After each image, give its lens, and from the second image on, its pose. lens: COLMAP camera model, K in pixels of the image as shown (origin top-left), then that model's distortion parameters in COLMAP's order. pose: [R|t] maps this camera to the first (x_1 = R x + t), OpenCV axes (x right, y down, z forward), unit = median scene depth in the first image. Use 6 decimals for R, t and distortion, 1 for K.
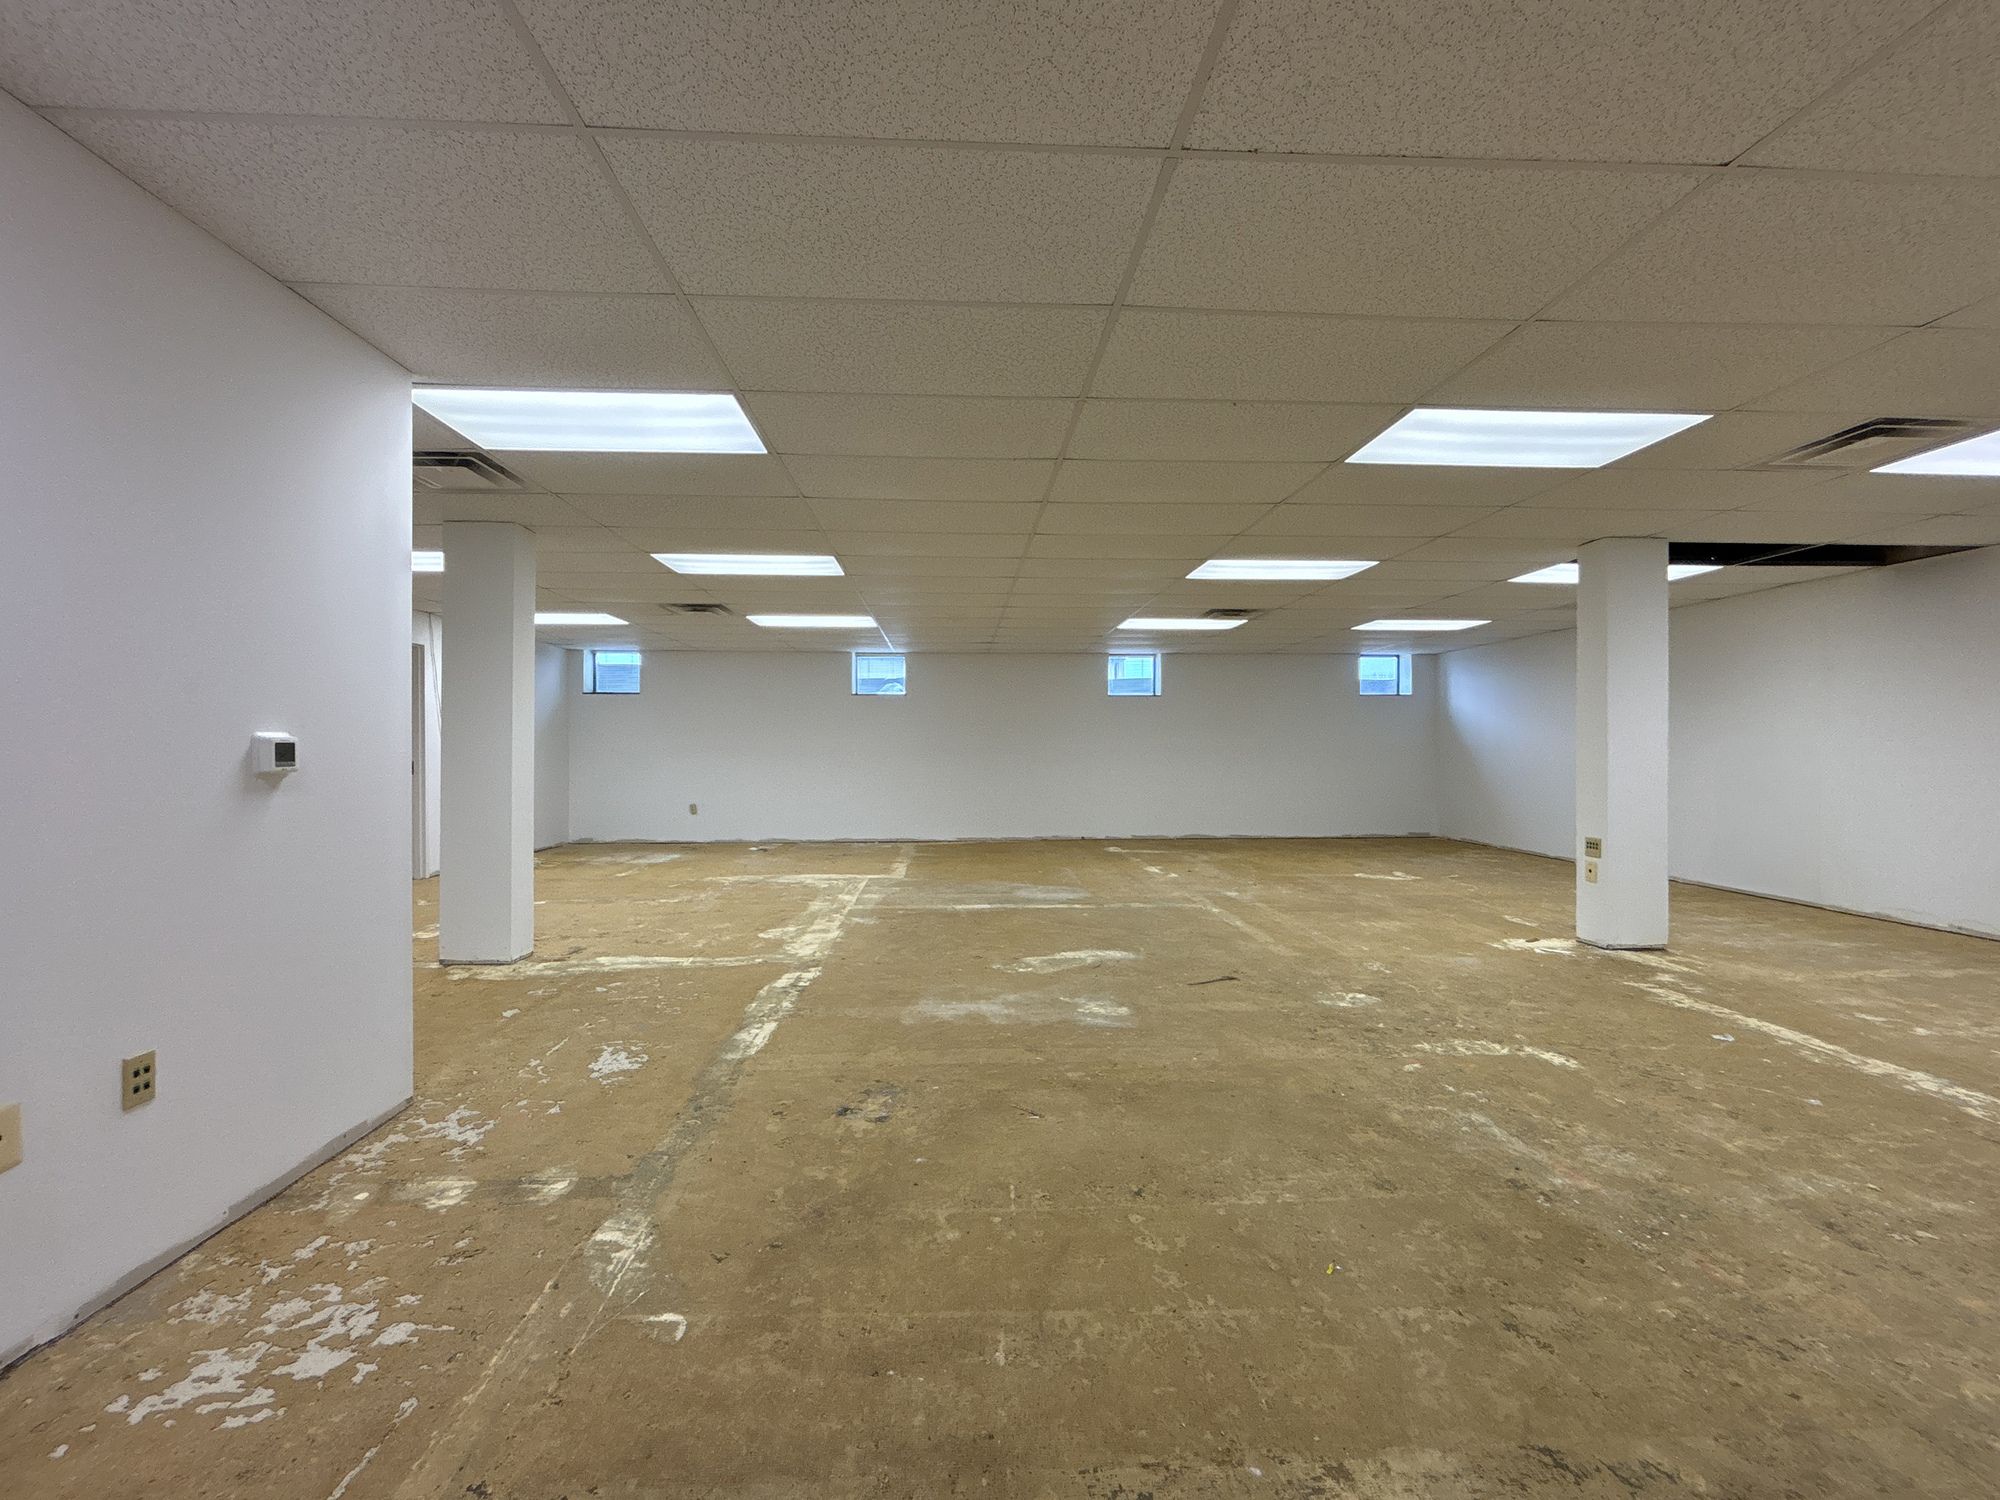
lens RADIAL K [[811.2, 0, 1039.4], [0, 811.2, 756.0], [0, 0, 1]] dist [0.003098, -0.000319]
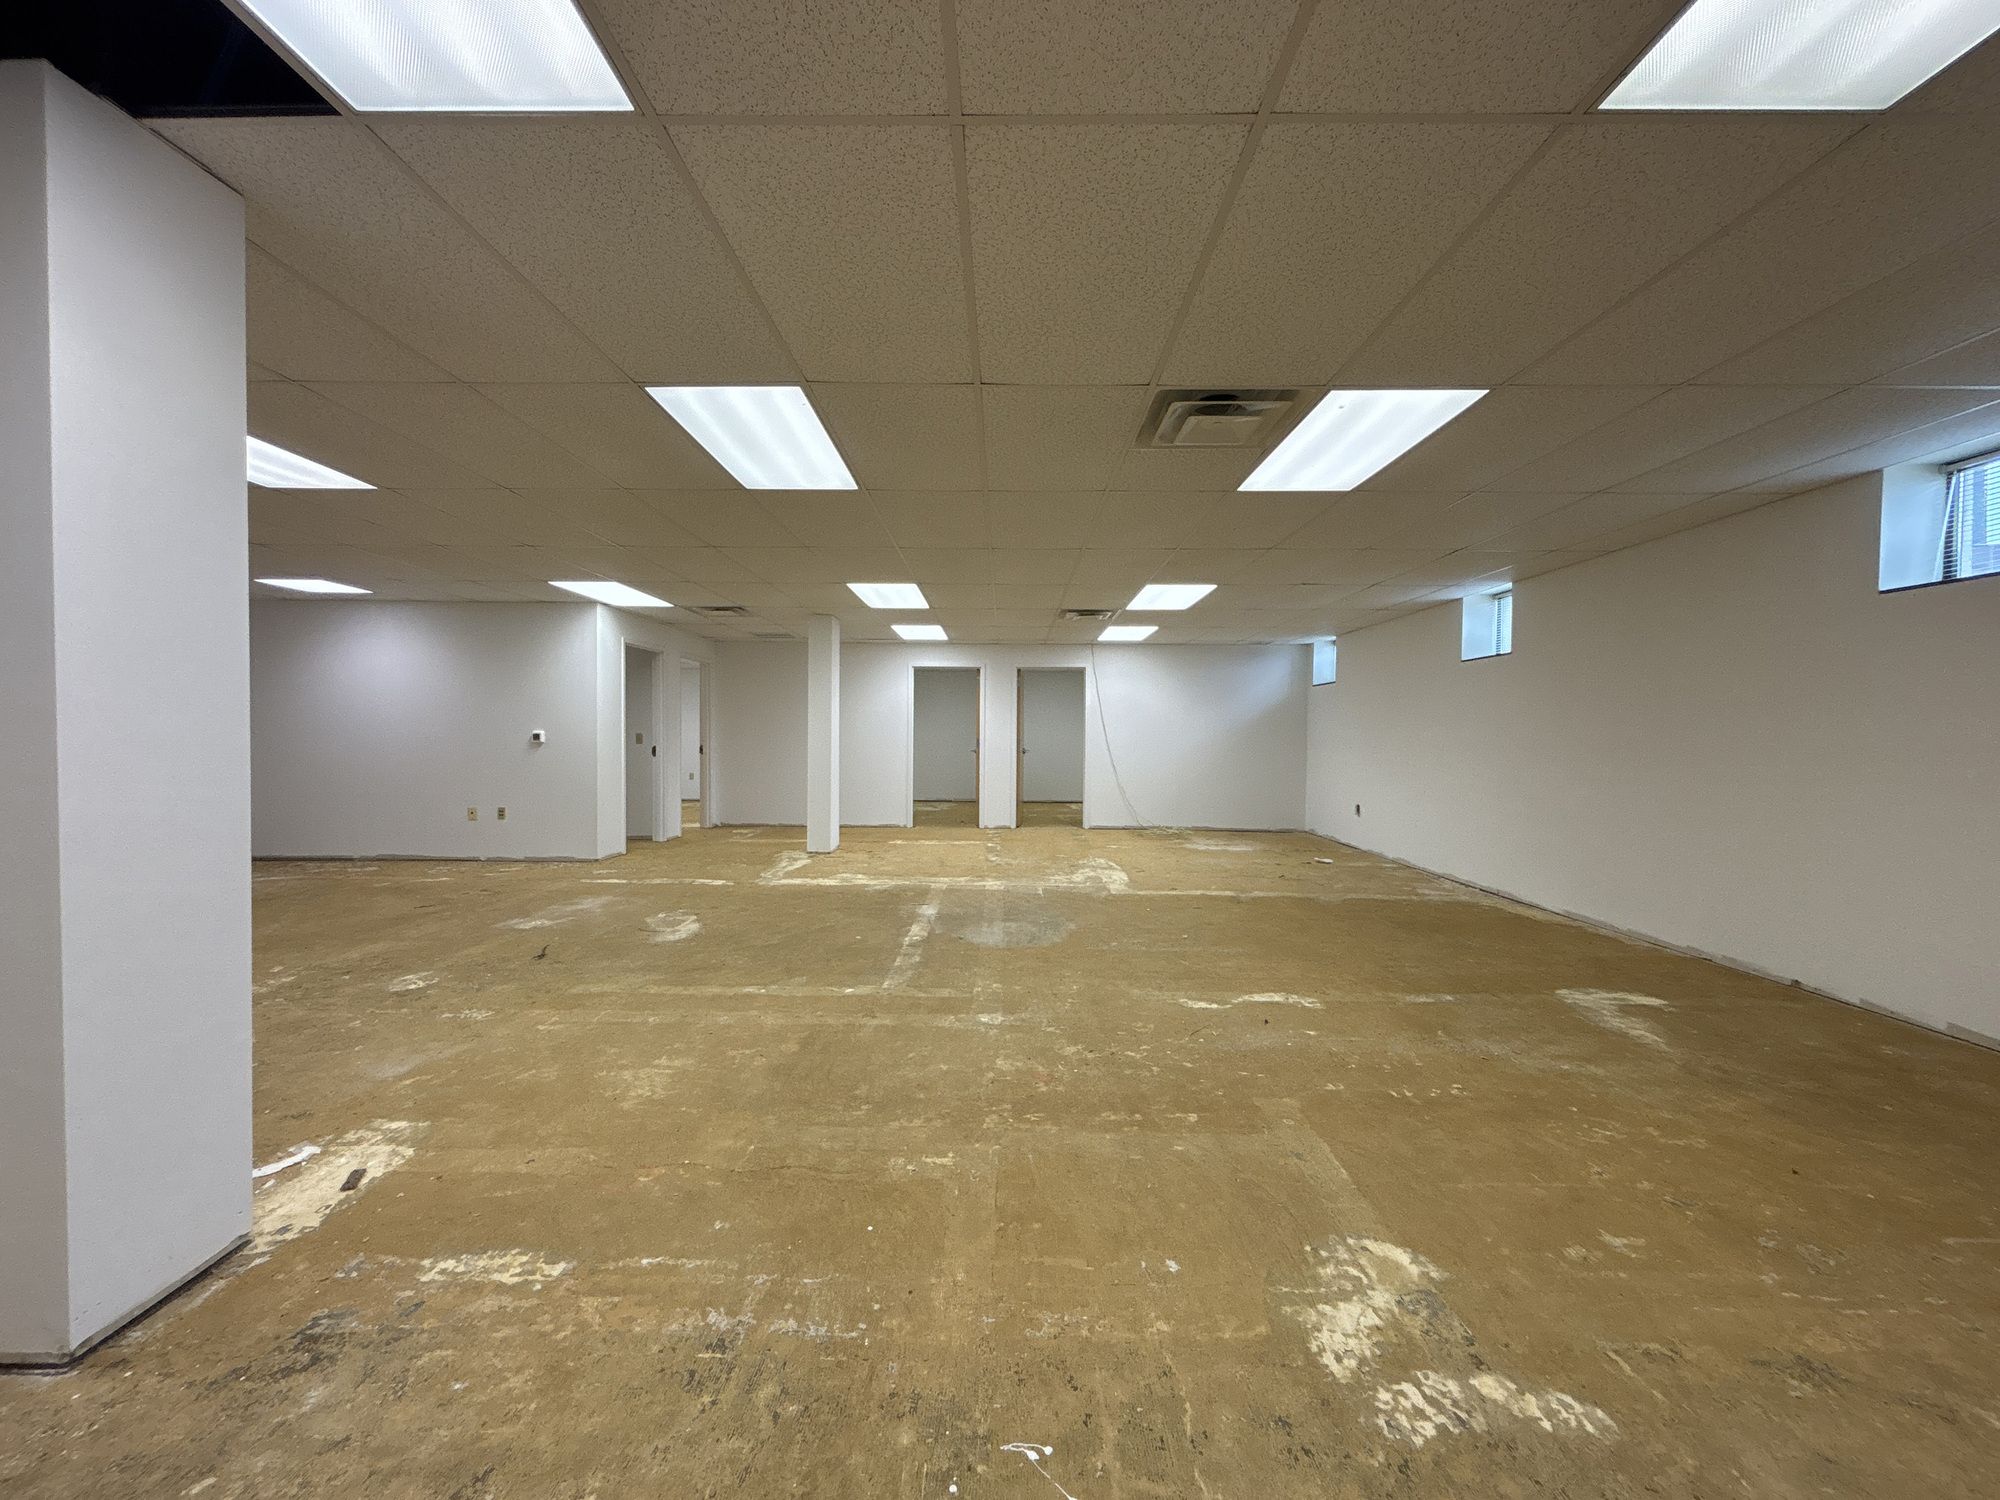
lens RADIAL K [[811.2, 0, 991.3], [0, 811.2, 740.3], [0, 0, 1]] dist [0.003098, -0.000319]
pose [[-0.099096, 0.005521, -0.995063, 1.621082], [-0.014933, 0.999864, 0.007035, -0.032535], [0.994966, 0.015557, -0.099000, 2.215540]]
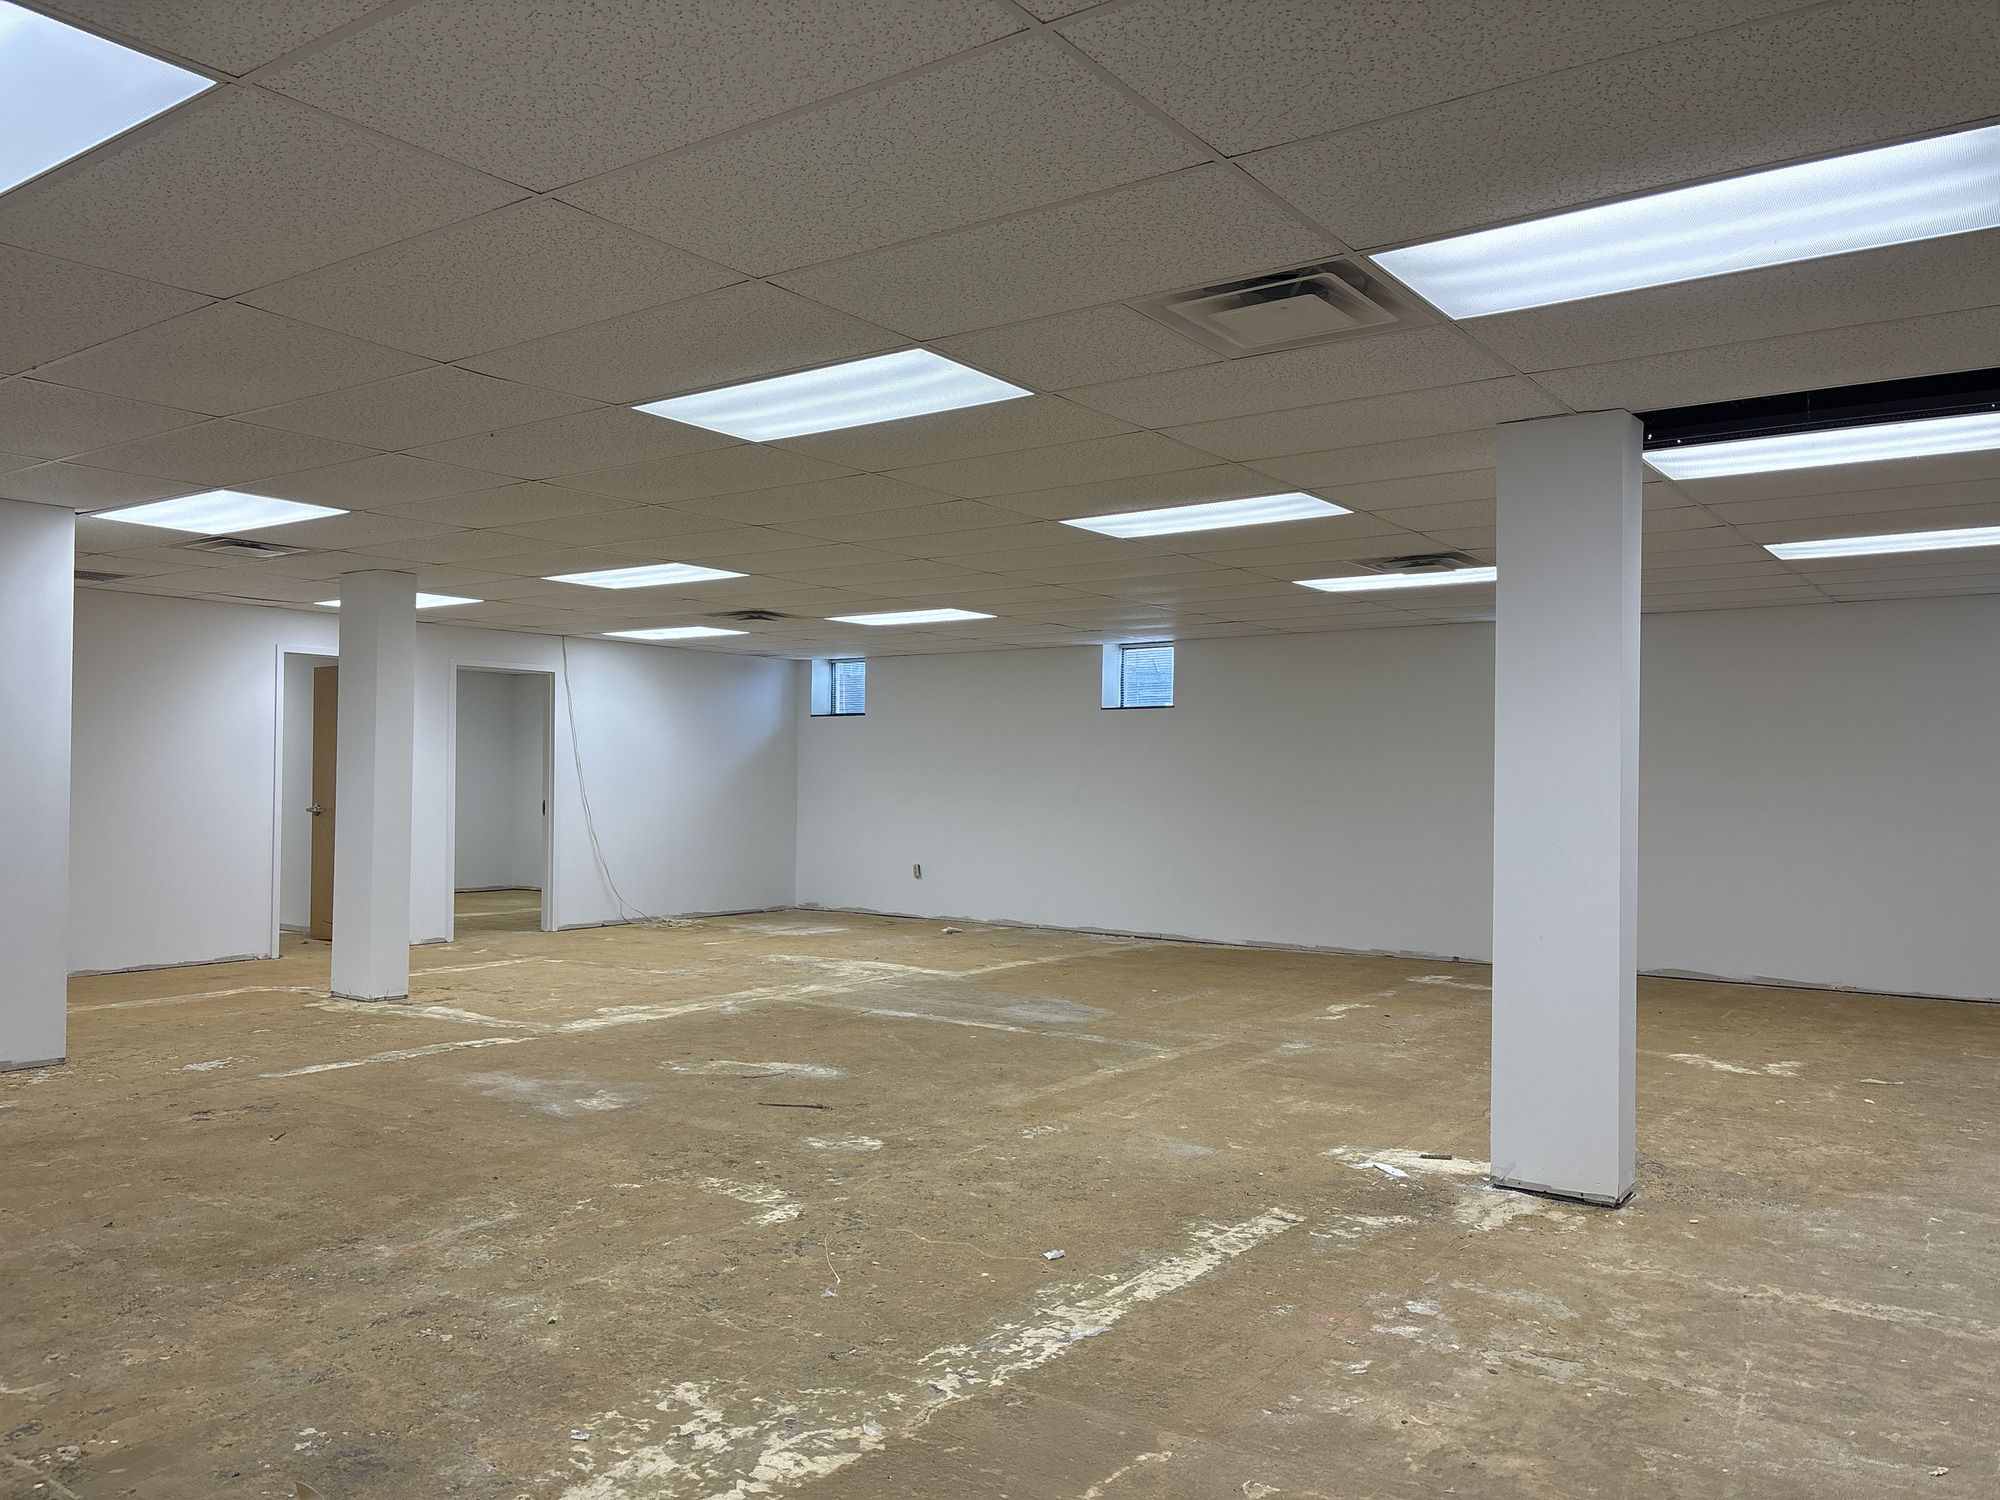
lens RADIAL K [[1516.8, 0, 1028.3], [0, 1516.8, 767.2], [0, 0, 1]] dist [0.068269, -0.069661]
pose [[0.777472, 0.002009, -0.628915, 1.671925], [-0.014992, 0.999770, -0.015340, -0.028582], [0.628739, 0.021355, 0.777323, 0.023364]]
